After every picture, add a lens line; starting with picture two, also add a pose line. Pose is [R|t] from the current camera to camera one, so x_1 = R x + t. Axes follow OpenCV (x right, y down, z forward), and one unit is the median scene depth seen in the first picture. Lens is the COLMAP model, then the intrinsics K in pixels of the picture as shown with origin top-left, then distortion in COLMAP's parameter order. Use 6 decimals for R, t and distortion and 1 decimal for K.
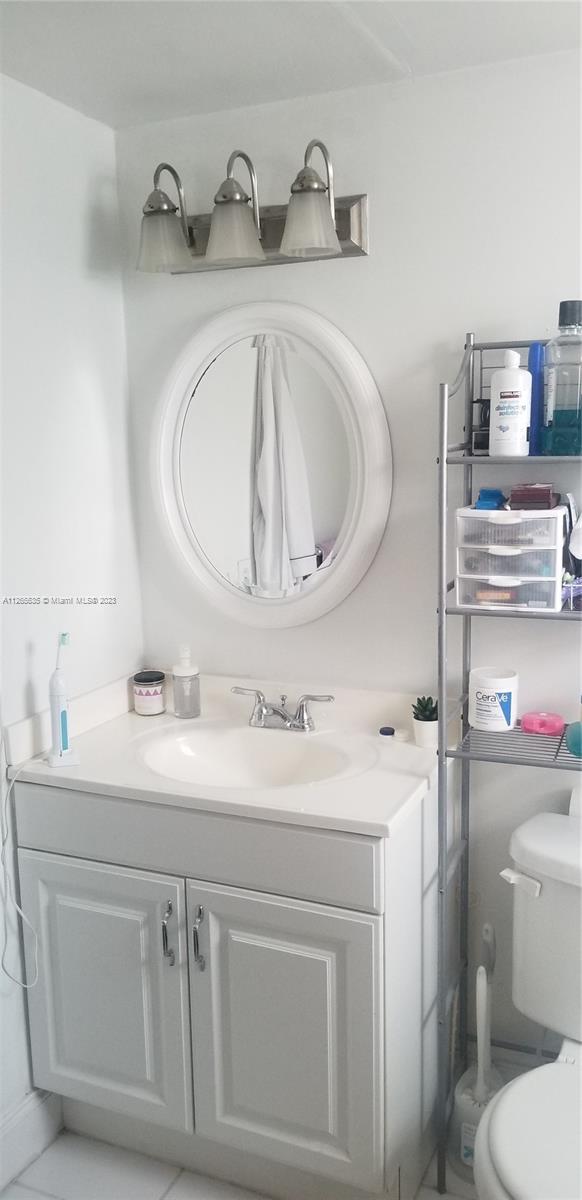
lens RADIAL K [[955.3, 0, 317.4], [0, 955.3, 602.9], [0, 0, 1]] dist [0.072312, -0.150677]
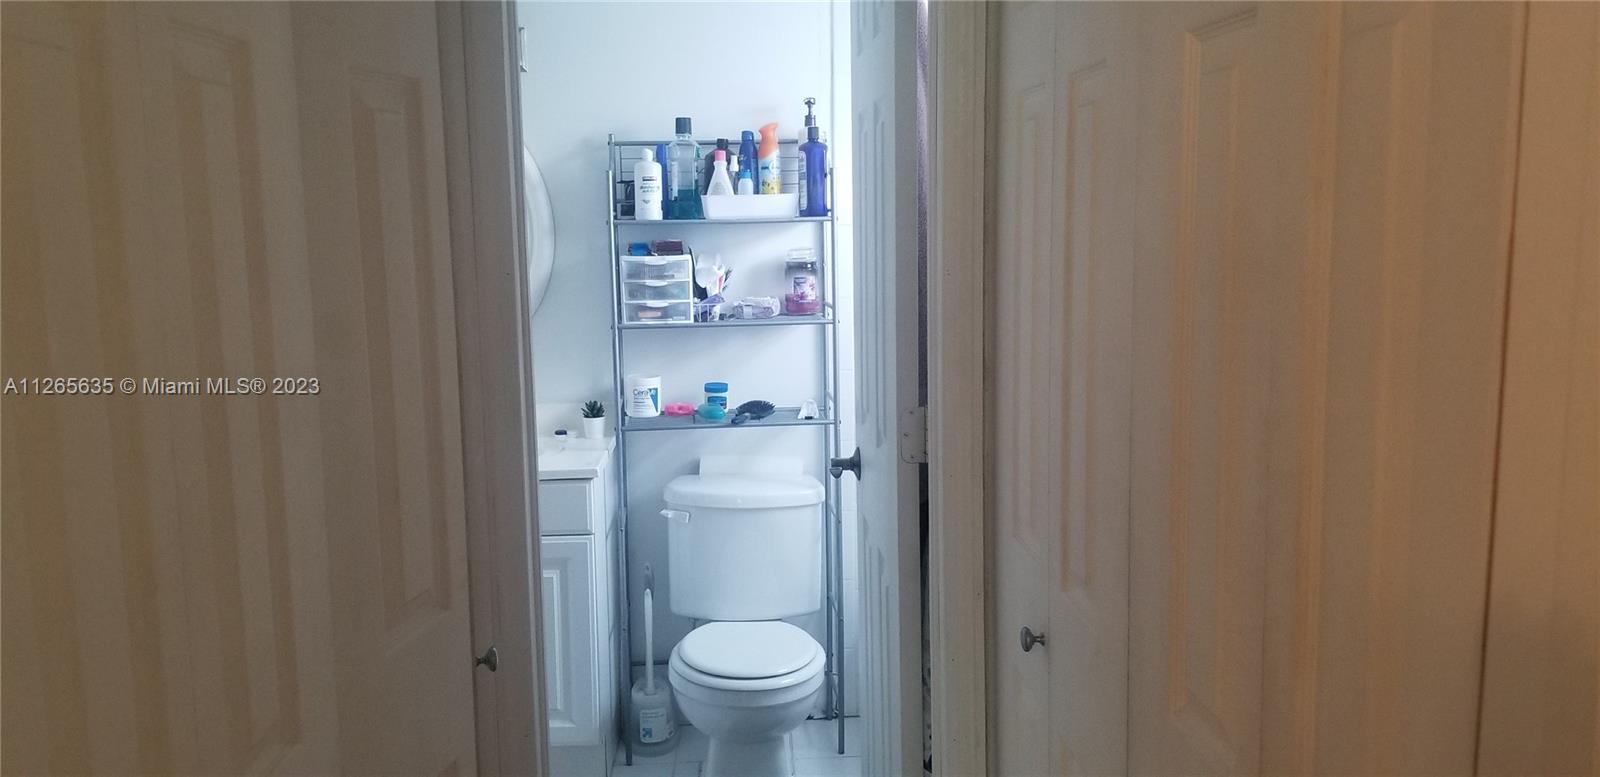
lens RADIAL K [[1273.8, 0, 811.7], [0, 1273.8, 421.2], [0, 0, 1]] dist [0.072312, -0.150677]
pose [[0.899762, -0.066701, 0.431252, -0.443537], [0.072568, 0.997359, 0.002854, 0.166647], [-0.430304, 0.028727, 0.902227, -0.863868]]
